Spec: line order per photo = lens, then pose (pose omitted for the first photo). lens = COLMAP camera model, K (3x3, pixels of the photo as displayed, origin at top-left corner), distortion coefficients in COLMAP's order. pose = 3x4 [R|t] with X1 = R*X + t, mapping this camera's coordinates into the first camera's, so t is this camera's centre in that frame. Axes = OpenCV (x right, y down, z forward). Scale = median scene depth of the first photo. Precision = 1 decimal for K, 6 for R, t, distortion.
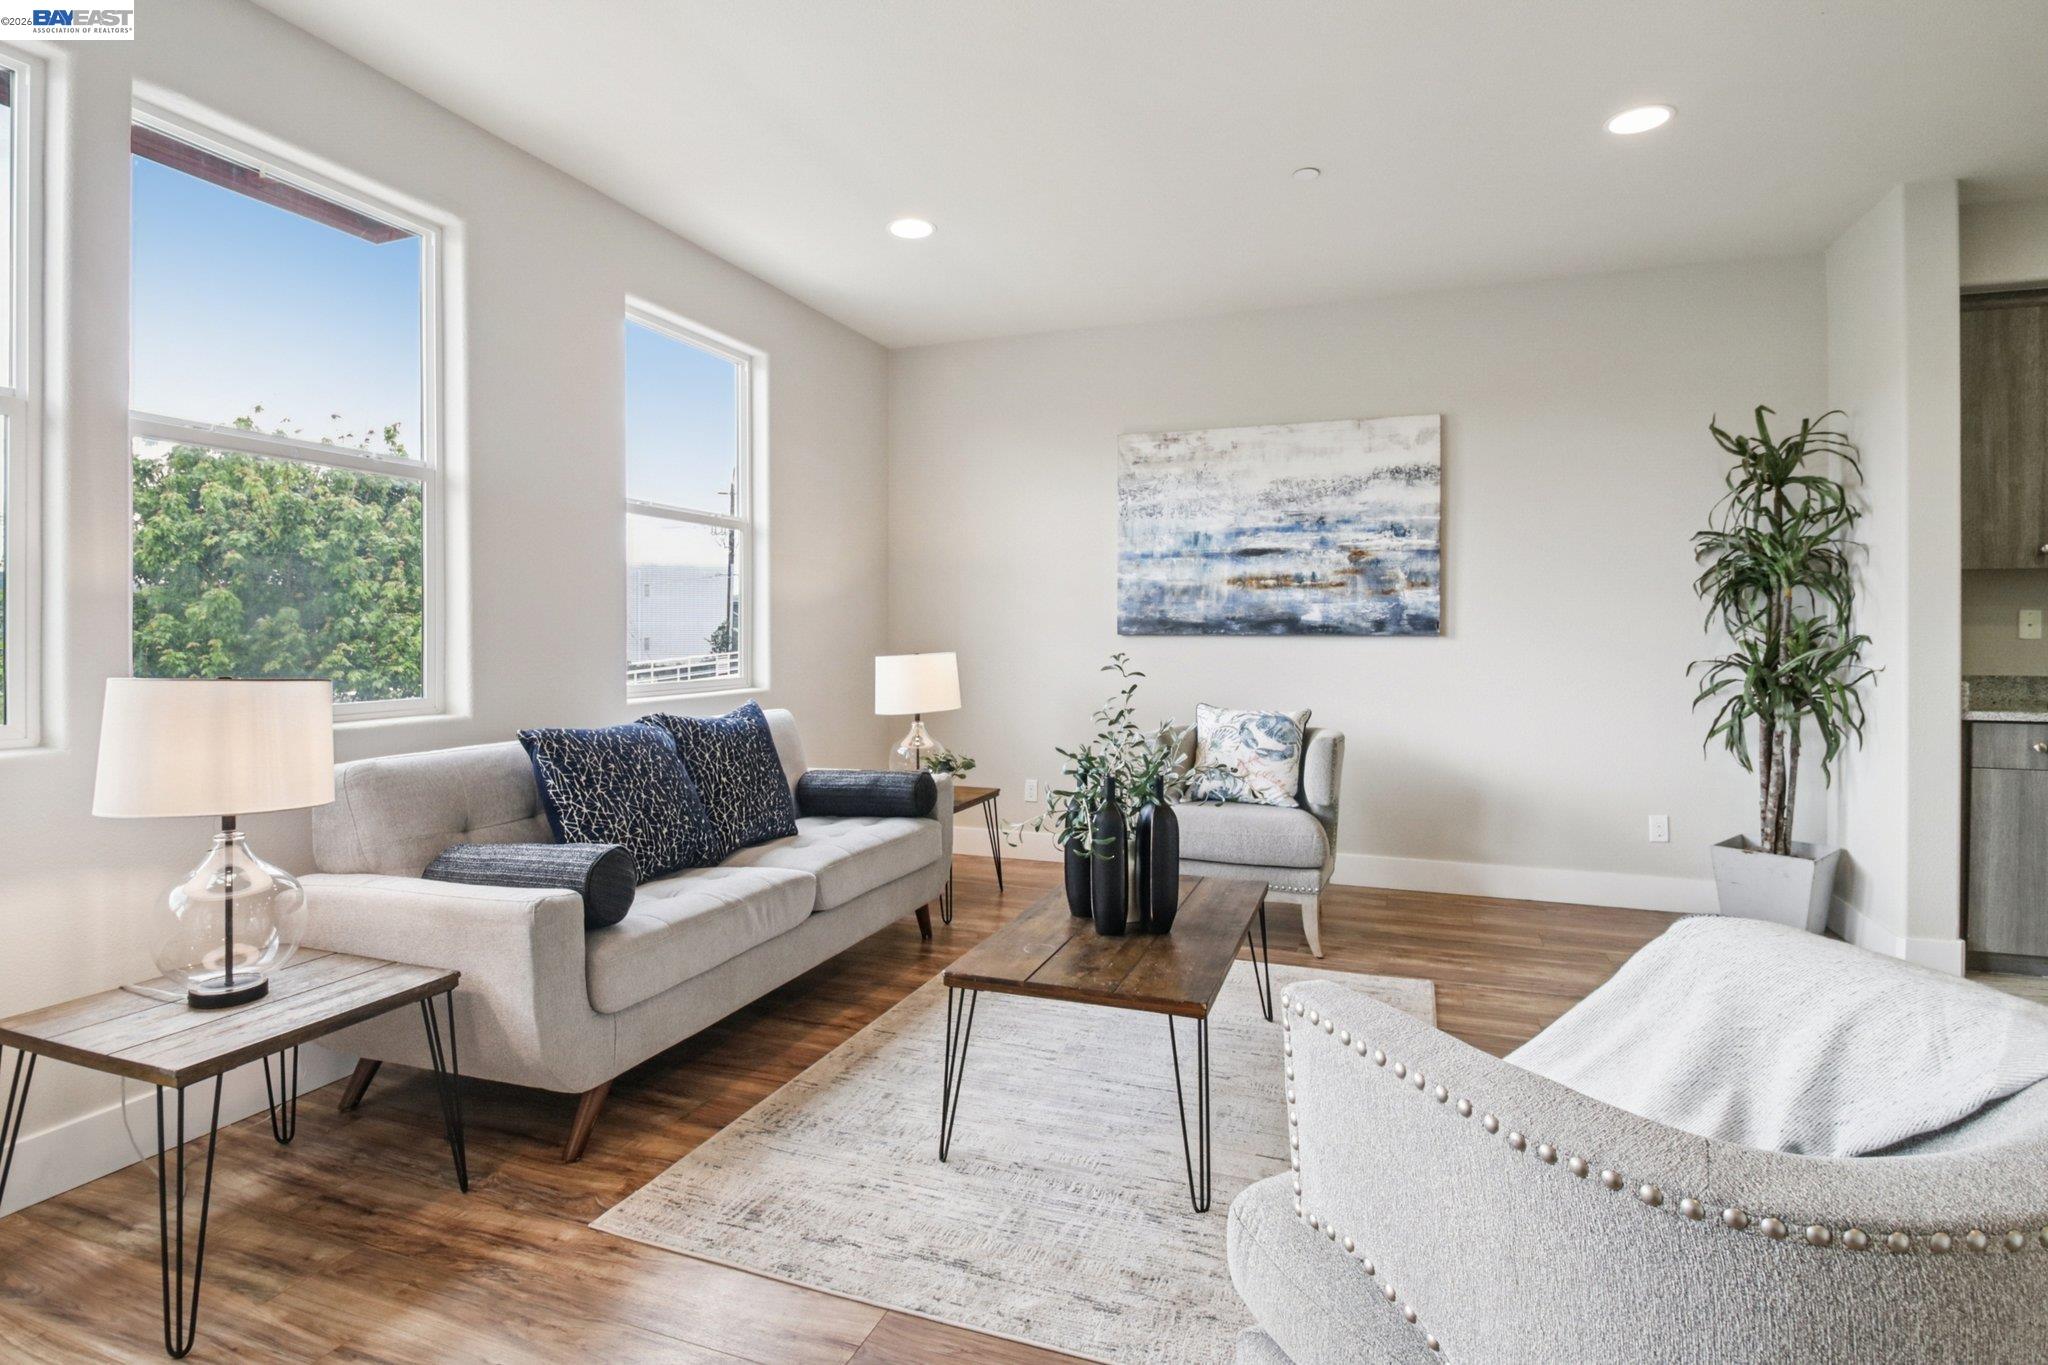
lens RADIAL K [[1030.6, 0, 1028.2], [0, 1030.6, 643.7], [0, 0, 1]] dist [0.004653, -0.015271]
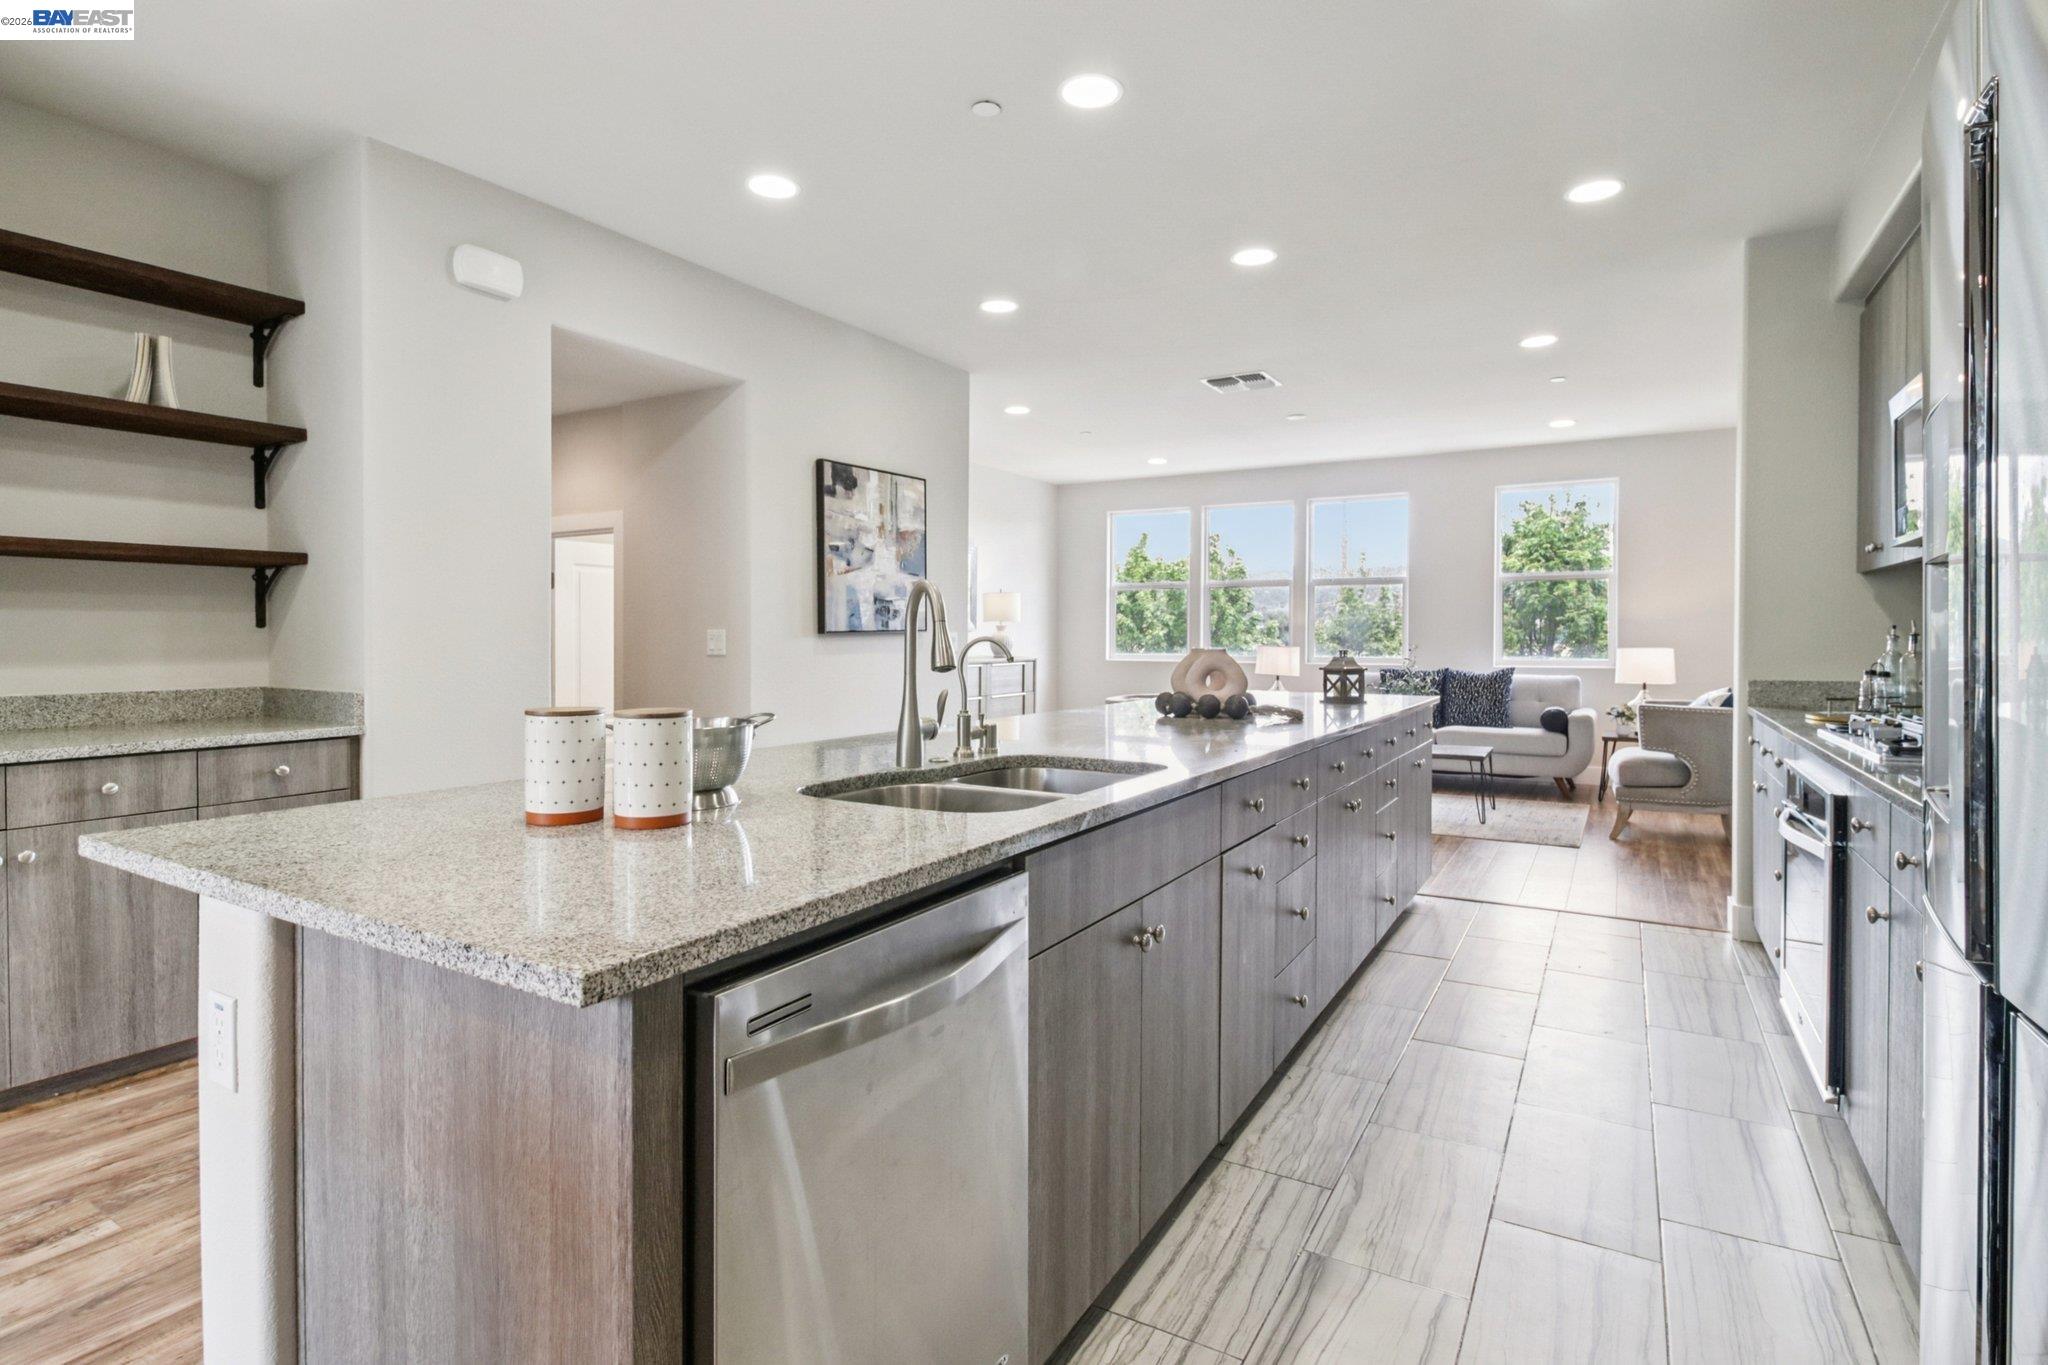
lens RADIAL K [[1021.6, 0, 1027.0], [0, 1021.6, 641.7], [0, 0, 1]] dist [0.004426, -0.013233]
pose [[-0.175600, 0.006783, -0.984438, 1.603055], [-0.011427, 0.999895, 0.008928, -0.005393], [0.984395, 0.012817, -0.175504, 0.294990]]
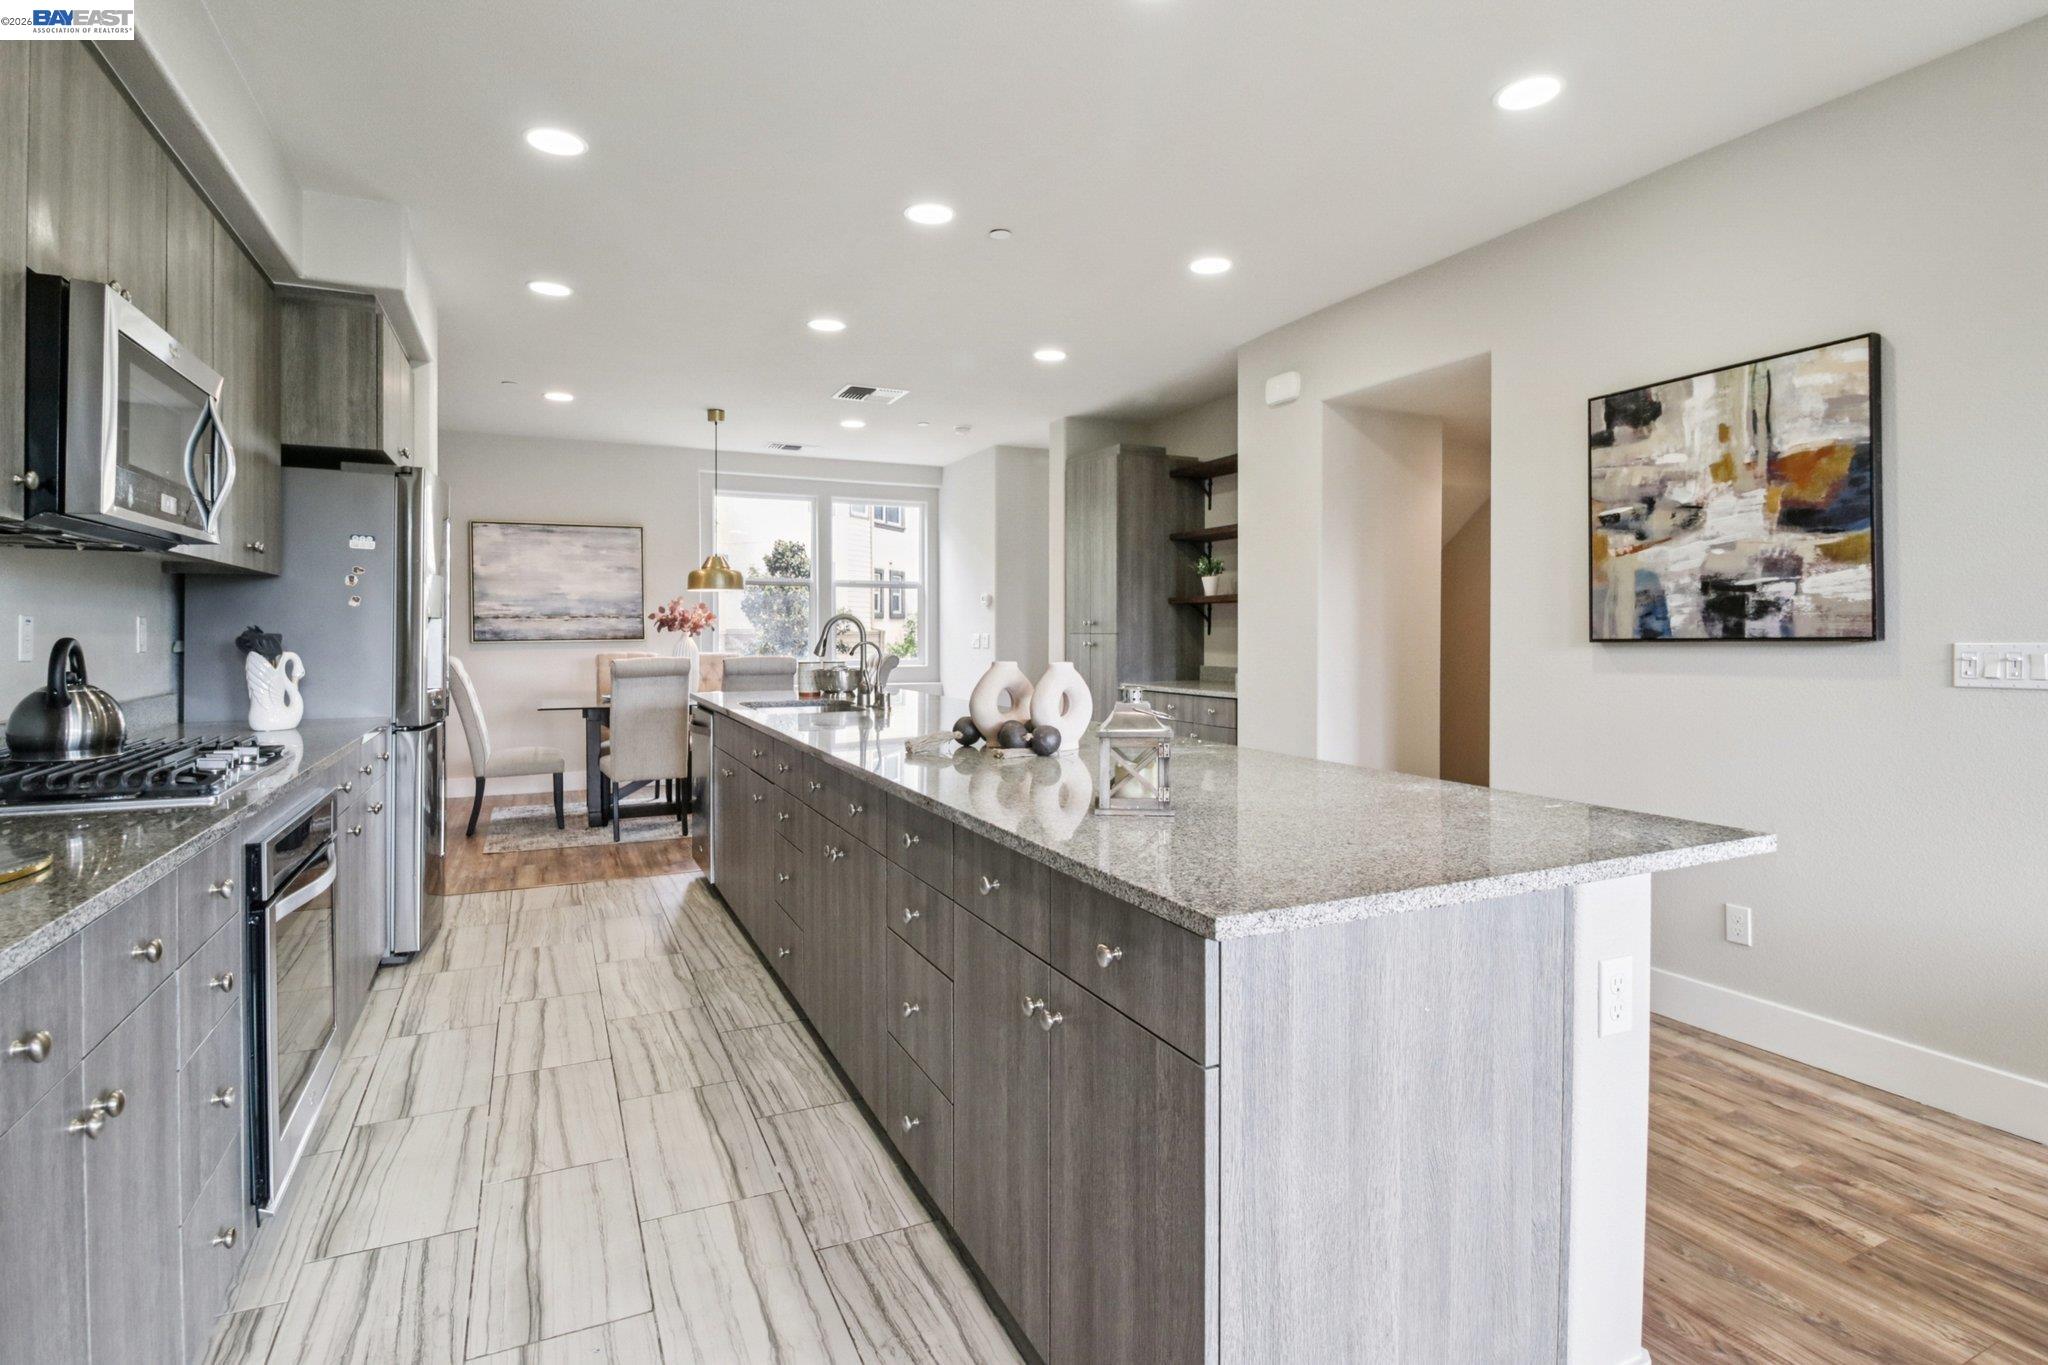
lens RADIAL K [[1021.6, 0, 1027.0], [0, 1021.6, 641.7], [0, 0, 1]] dist [0.004426, -0.013233]
pose [[-0.713908, -0.007241, 0.700202, 0.407304], [0.006131, 0.999844, 0.016590, -0.016821], [-0.700213, 0.016137, -0.713752, 0.722442]]
